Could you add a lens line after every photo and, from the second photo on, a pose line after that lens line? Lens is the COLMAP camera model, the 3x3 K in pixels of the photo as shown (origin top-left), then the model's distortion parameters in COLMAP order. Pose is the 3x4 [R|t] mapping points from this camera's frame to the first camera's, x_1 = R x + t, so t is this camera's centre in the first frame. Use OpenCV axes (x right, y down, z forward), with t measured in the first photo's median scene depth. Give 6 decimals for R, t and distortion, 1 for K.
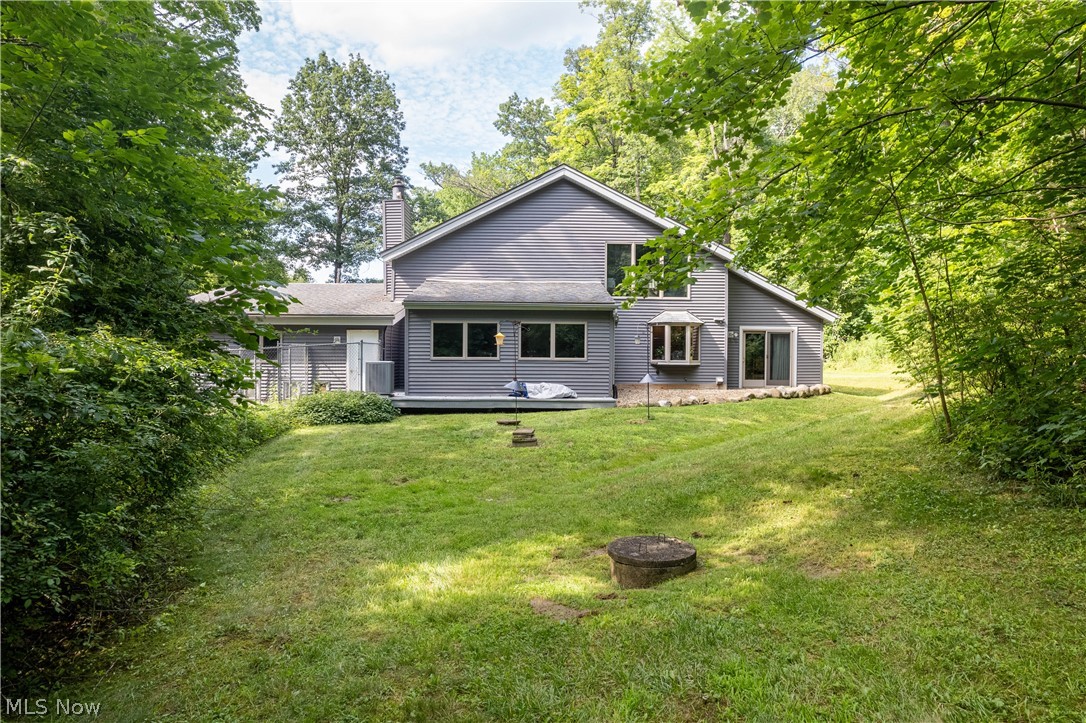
lens RADIAL K [[687.4, 0, 535.5], [0, 687.4, 359.6], [0, 0, 1]] dist [-0.043056, 0.015081]
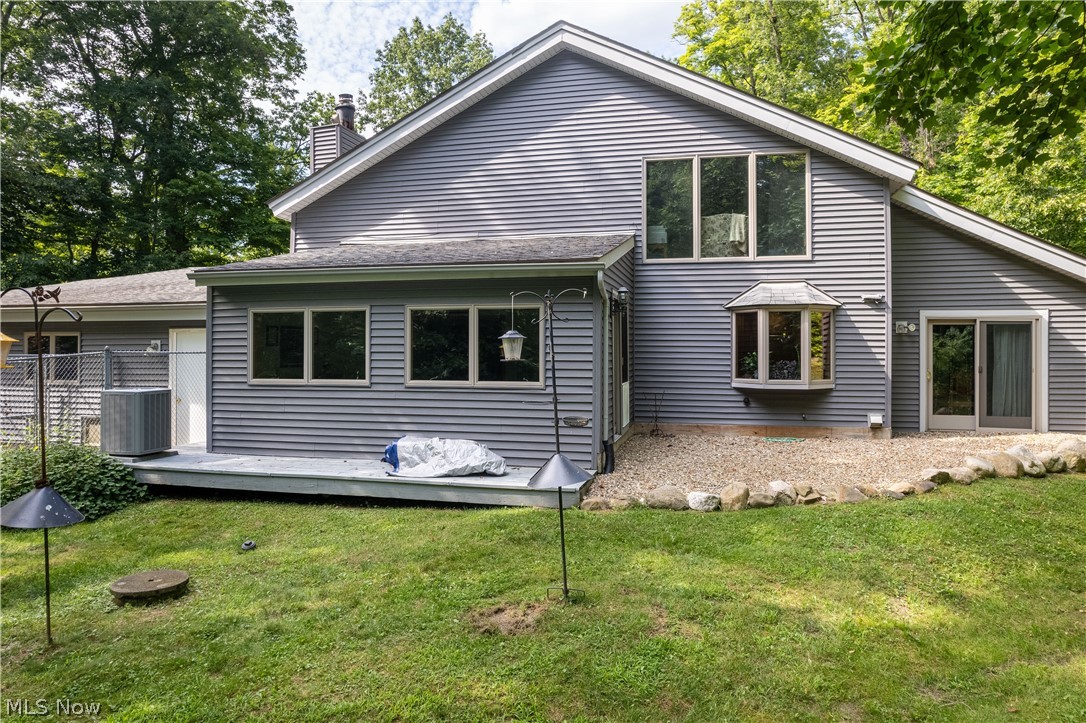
lens RADIAL K [[687.4, 0, 549.0], [0, 687.4, 349.7], [0, 0, 1]] dist [-0.043056, 0.015081]
pose [[0.972284, -0.007727, -0.233675, 0.154497], [0.004646, 0.999895, -0.013732, -0.014708], [0.233756, 0.012265, 0.972218, 0.465970]]
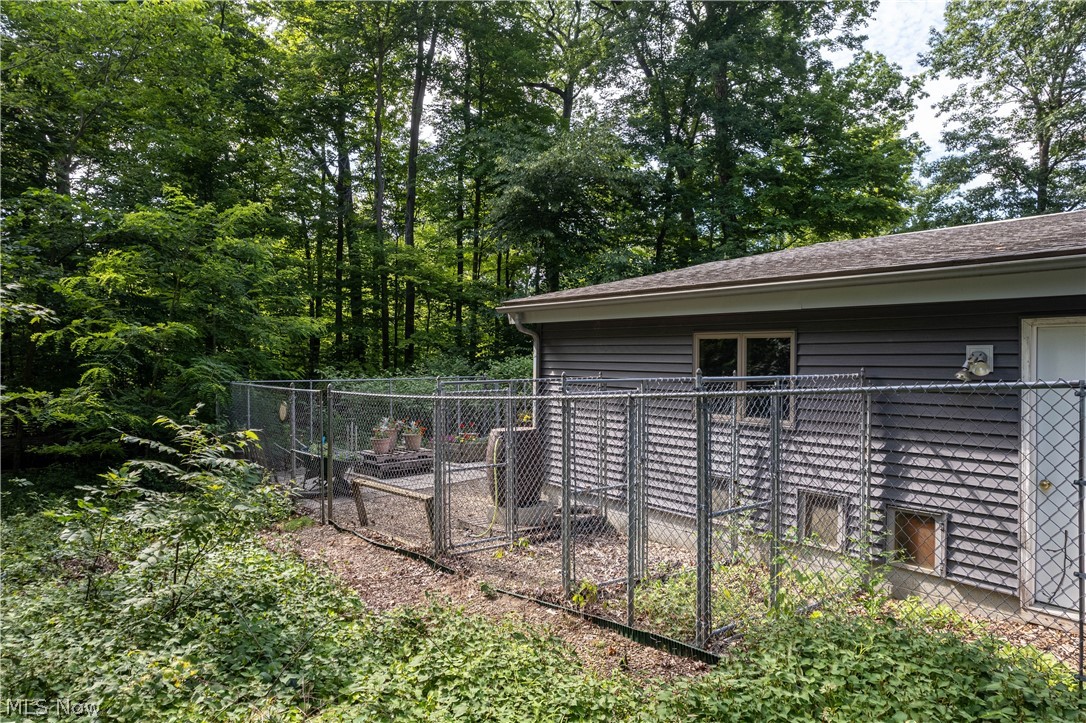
lens RADIAL K [[687.4, 0, 533.9], [0, 687.4, 359.1], [0, 0, 1]] dist [-0.043056, 0.015081]
pose [[0.593781, 0.002125, -0.804624, -0.164814], [-0.013725, 0.999878, -0.007487, -0.021849], [0.804509, 0.015489, 0.593738, 0.638312]]
